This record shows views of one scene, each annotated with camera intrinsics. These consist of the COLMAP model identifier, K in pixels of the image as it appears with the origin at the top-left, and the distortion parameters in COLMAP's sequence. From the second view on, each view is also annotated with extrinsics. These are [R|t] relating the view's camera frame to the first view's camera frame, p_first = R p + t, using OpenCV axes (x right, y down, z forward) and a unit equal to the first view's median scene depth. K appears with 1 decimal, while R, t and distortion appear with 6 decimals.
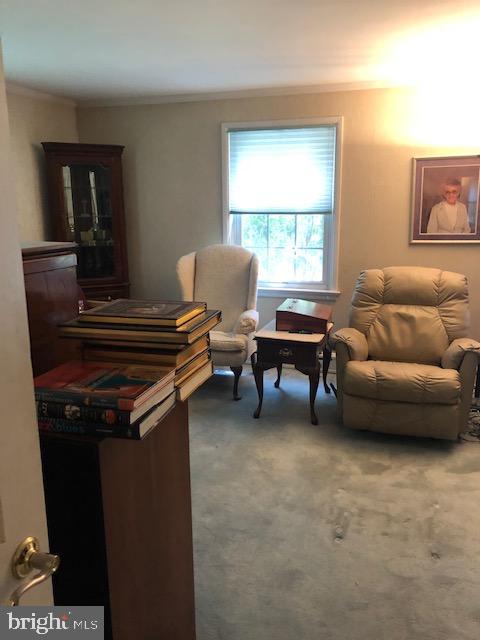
lens RADIAL K [[525.4, 0, 244.3], [0, 525.4, 318.4], [0, 0, 1]] dist [0.018671, -0.012371]
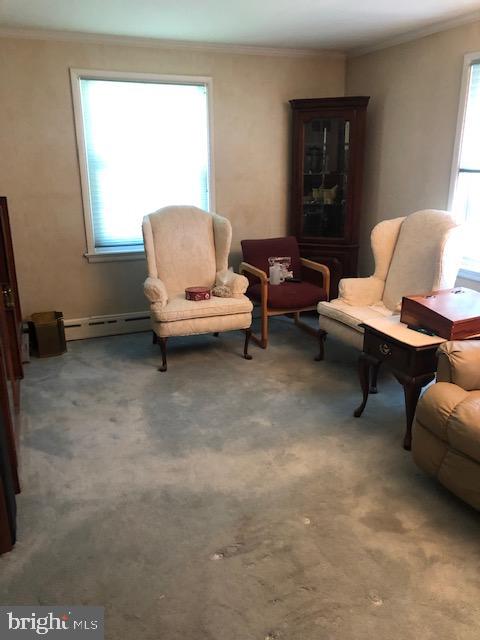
lens RADIAL K [[525.4, 0, 243.7], [0, 525.4, 320.3], [0, 0, 1]] dist [0.018671, -0.012371]
pose [[0.661148, 0.213757, -0.719160, 0.500093], [-0.152330, 0.976834, 0.150304, -0.065963], [0.734628, 0.010177, 0.678394, 0.290755]]
